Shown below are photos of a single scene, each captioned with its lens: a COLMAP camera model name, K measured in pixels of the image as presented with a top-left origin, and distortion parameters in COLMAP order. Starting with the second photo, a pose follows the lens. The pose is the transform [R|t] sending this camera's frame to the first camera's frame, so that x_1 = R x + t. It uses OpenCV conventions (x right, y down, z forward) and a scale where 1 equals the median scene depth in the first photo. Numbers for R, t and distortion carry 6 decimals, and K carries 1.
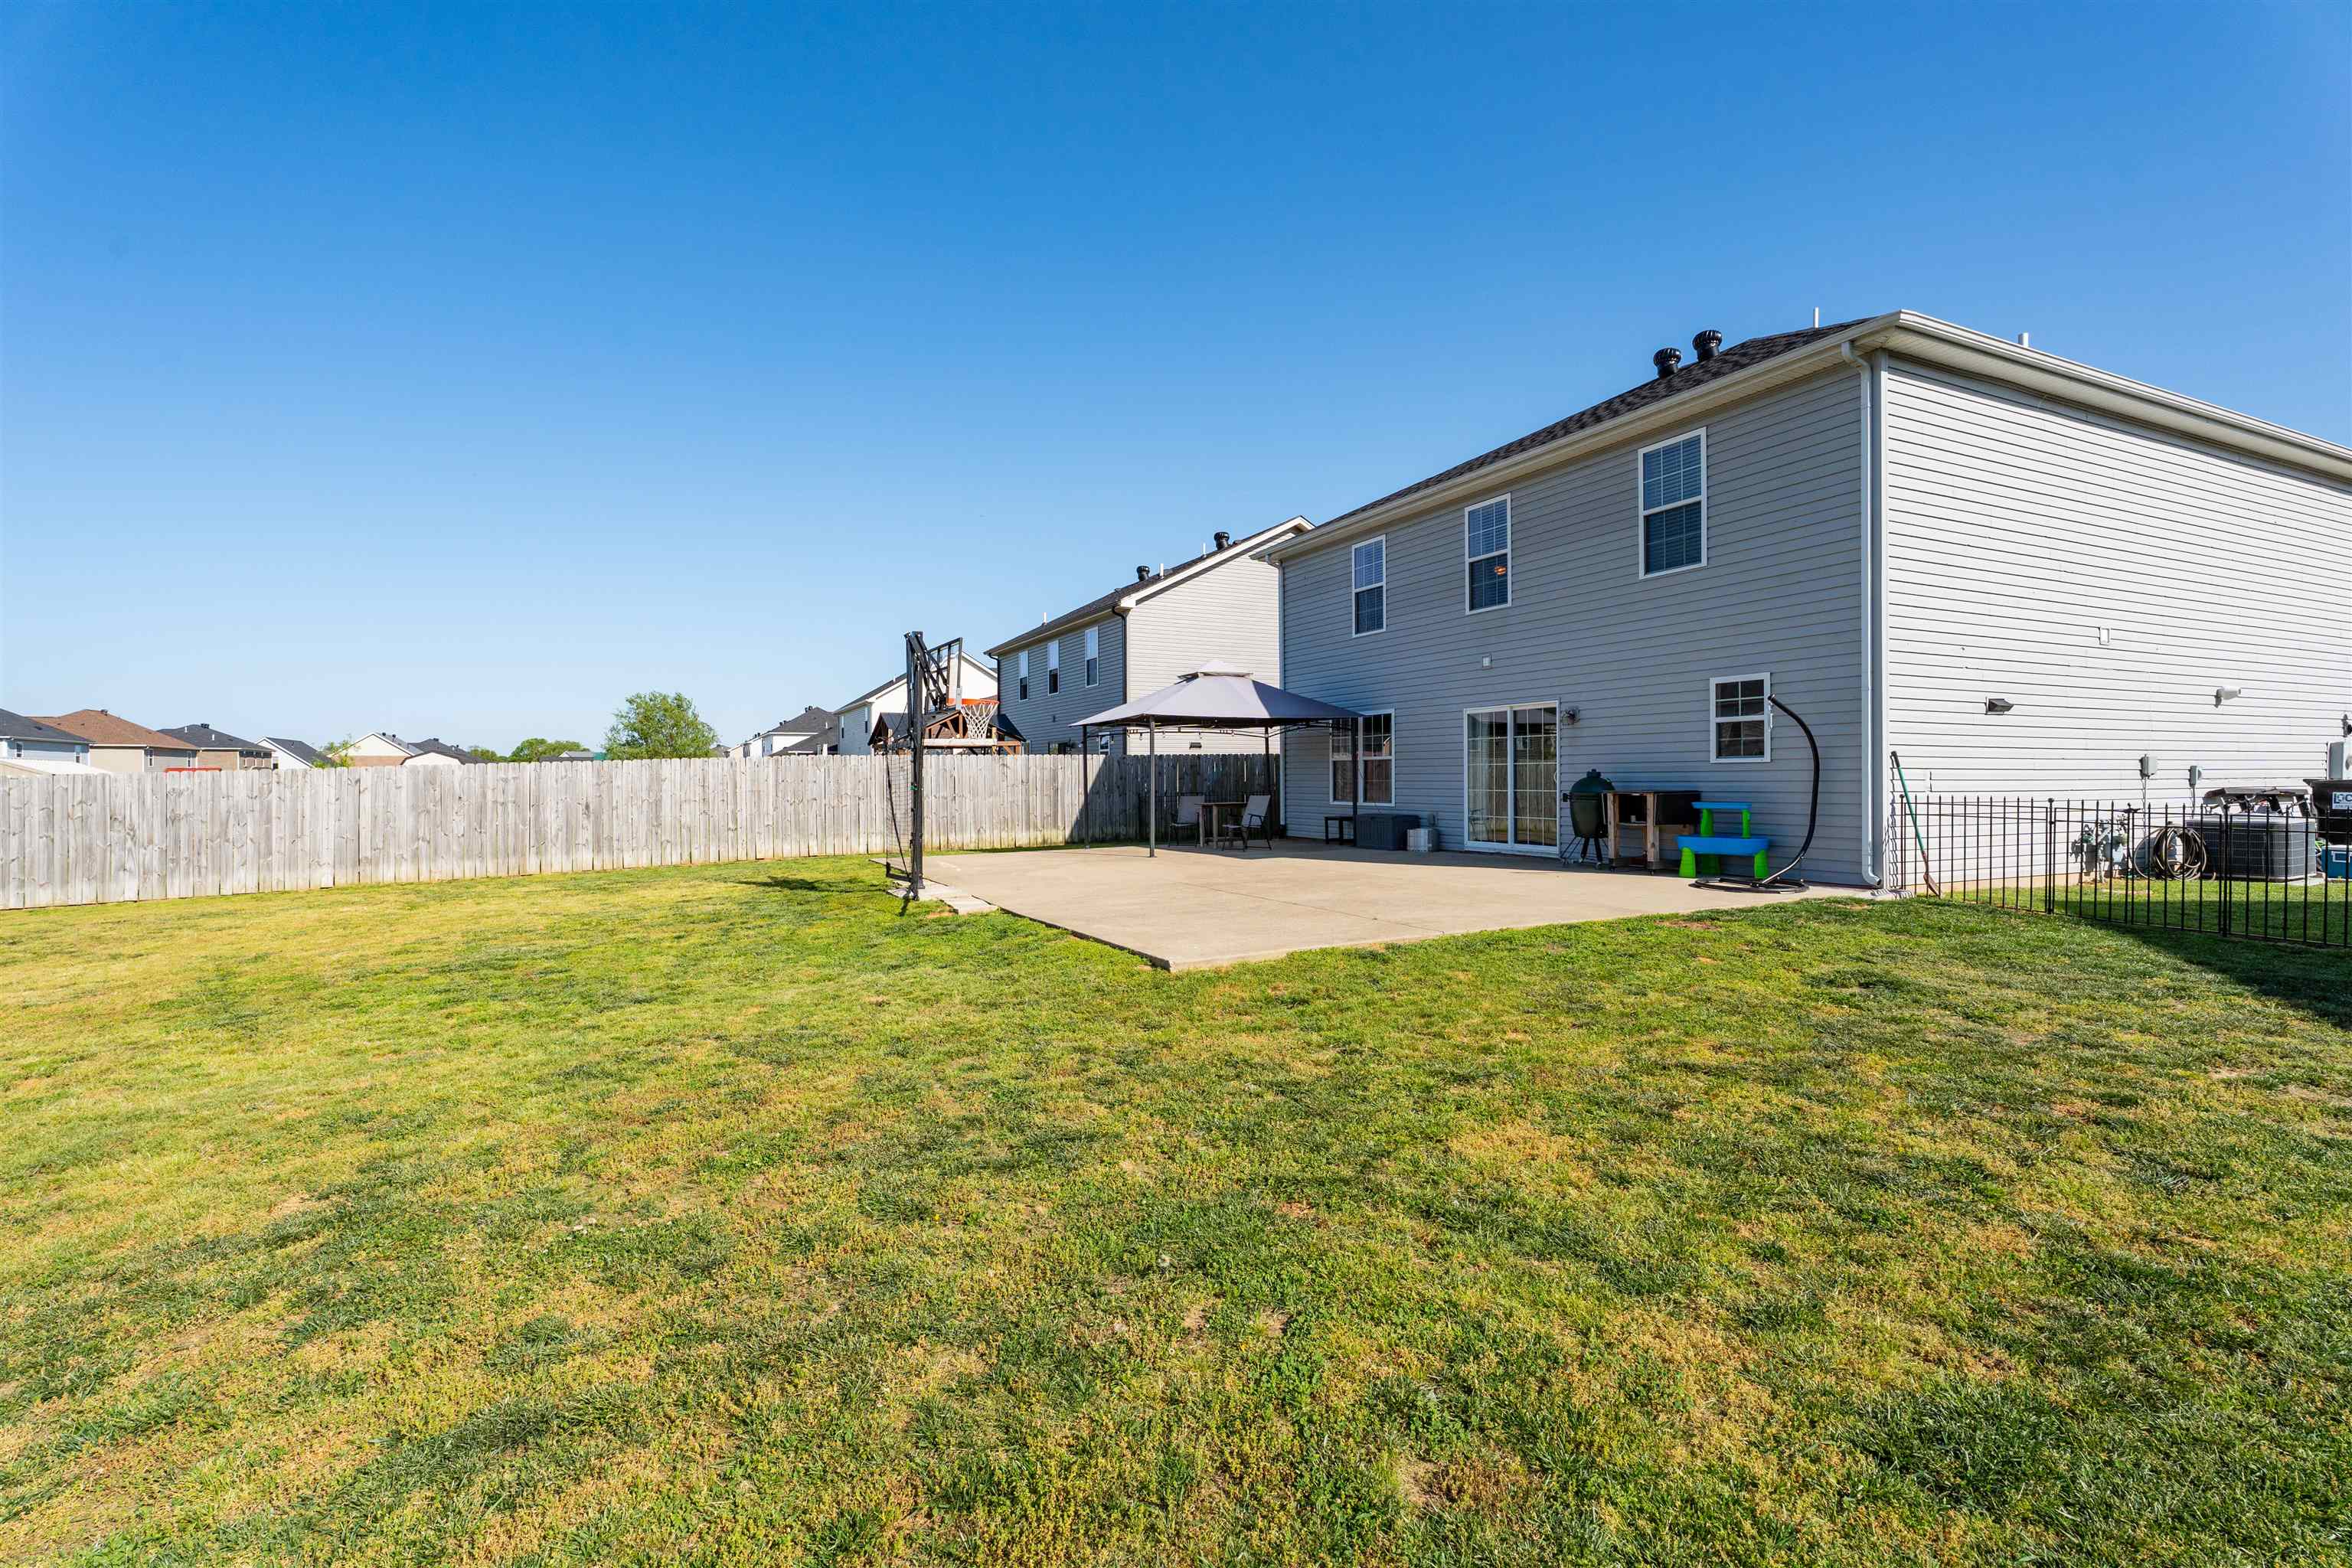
lens RADIAL K [[1053.7, 0, 1157.8], [0, 1053.7, 781.8], [0, 0, 1]] dist [-0.003493, 0.001199]
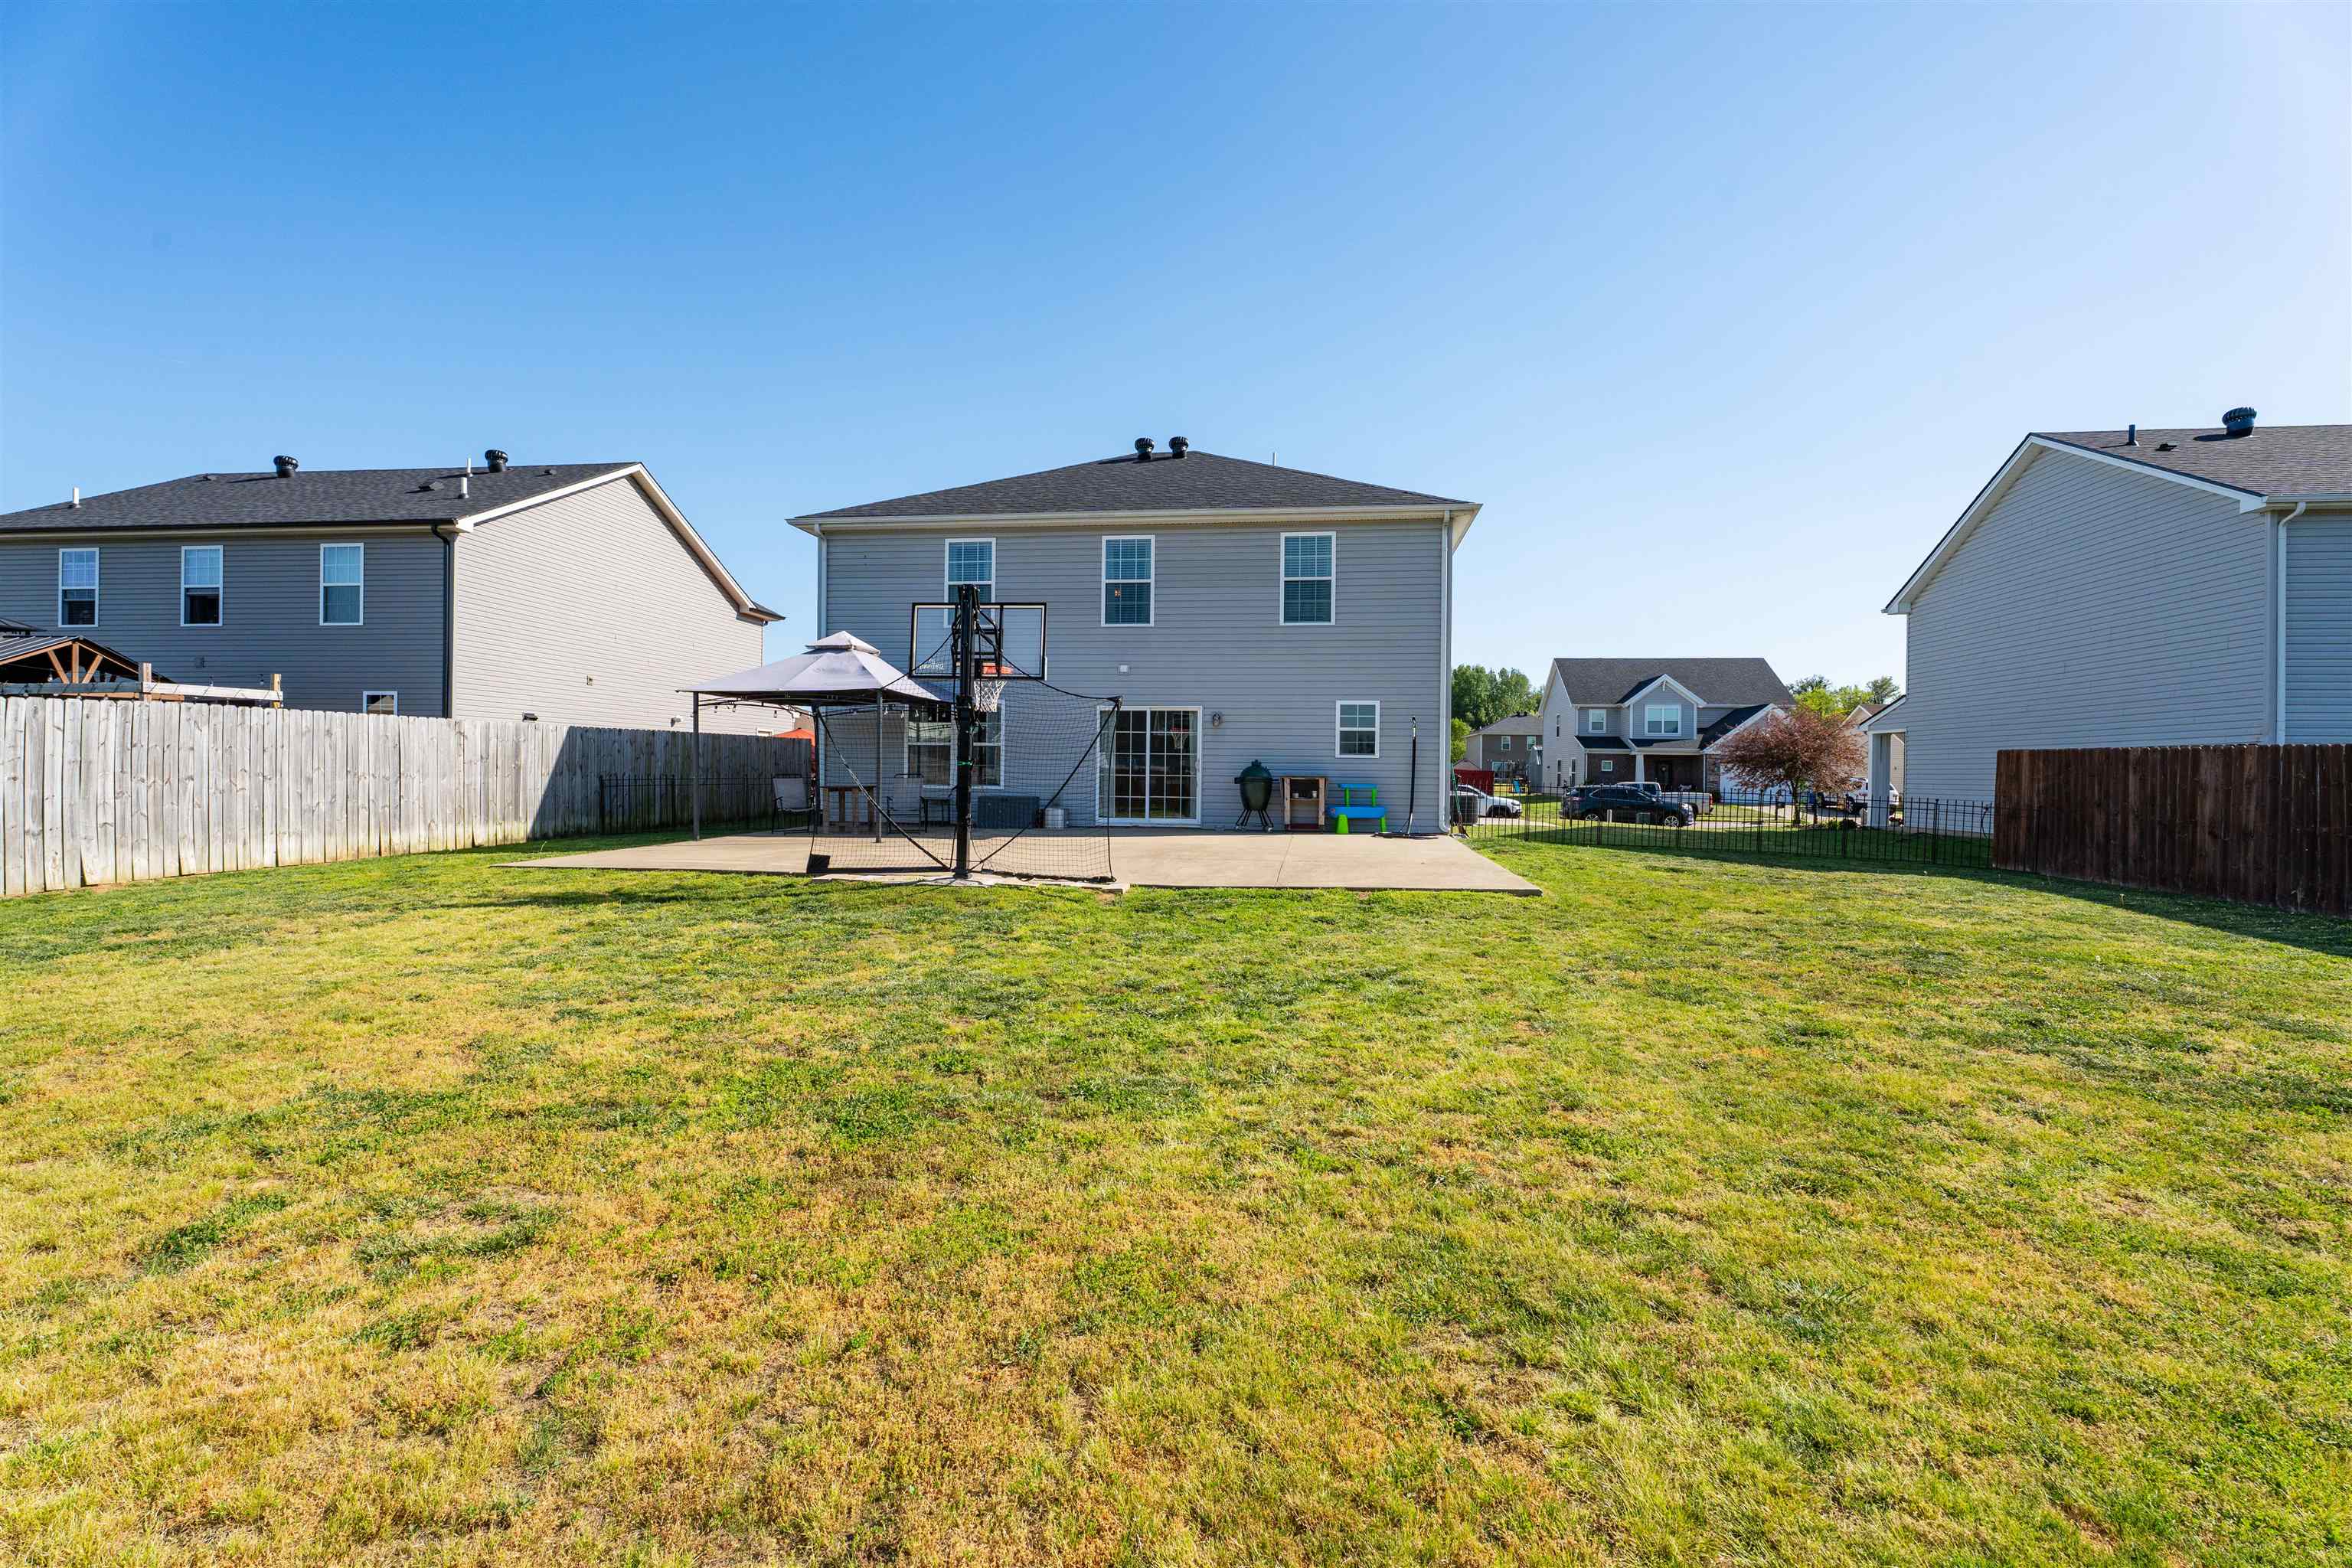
lens RADIAL K [[1053.7, 0, 1166.6], [0, 1053.7, 780.1], [0, 0, 1]] dist [-0.003493, 0.001199]
pose [[0.559784, 0.007200, 0.828608, -0.530183], [-0.012729, 0.999919, -0.000089, 0.010910], [-0.828541, -0.010498, 0.559830, 0.225656]]
